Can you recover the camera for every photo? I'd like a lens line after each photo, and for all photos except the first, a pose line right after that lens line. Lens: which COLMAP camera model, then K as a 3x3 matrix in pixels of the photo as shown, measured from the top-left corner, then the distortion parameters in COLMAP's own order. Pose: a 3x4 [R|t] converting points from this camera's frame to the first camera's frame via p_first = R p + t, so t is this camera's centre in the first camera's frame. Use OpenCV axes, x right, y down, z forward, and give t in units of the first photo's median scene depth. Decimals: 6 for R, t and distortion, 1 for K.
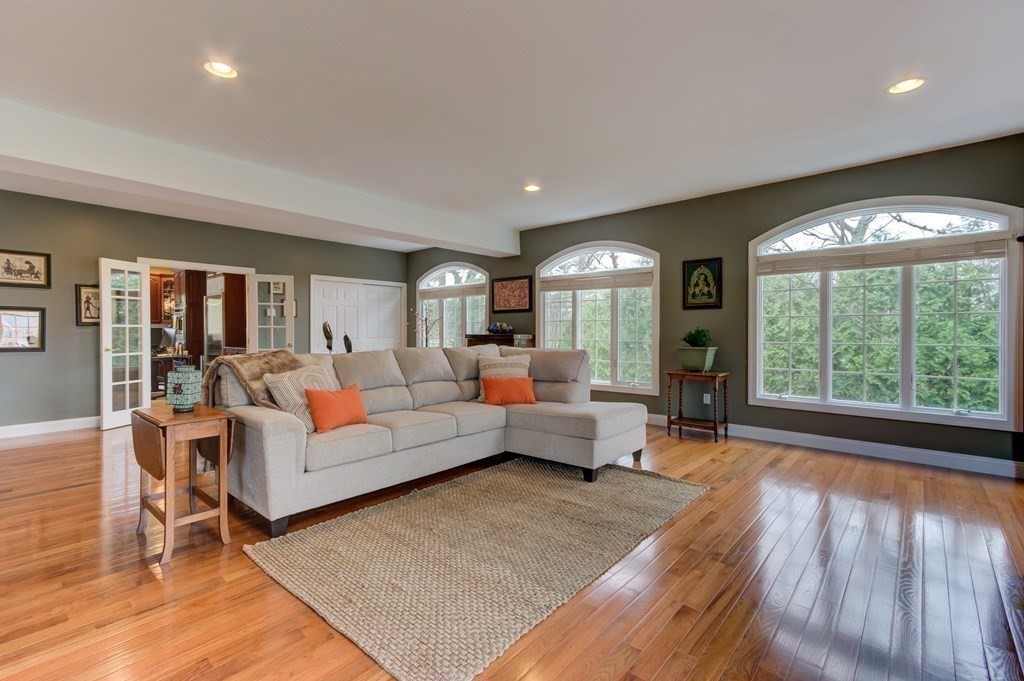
lens RADIAL K [[462.6, 0, 512.0], [0, 462.6, 340.5], [0, 0, 1]] dist [0.001075, 0.000187]
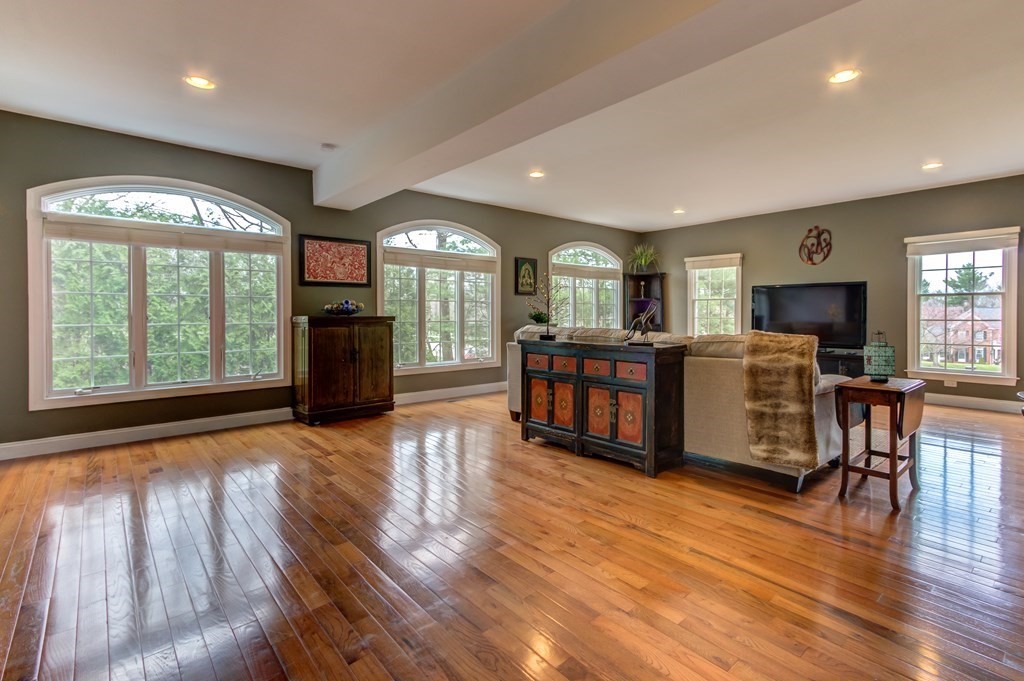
lens RADIAL K [[471.0, 0, 511.7], [0, 471.0, 311.1], [0, 0, 1]] dist [0.035125, 0.000089]
pose [[0.132824, -0.002207, 0.991137, -0.705922], [0.020581, 0.999788, -0.000531, -0.016120], [-0.990926, 0.020470, 0.132841, 0.639759]]
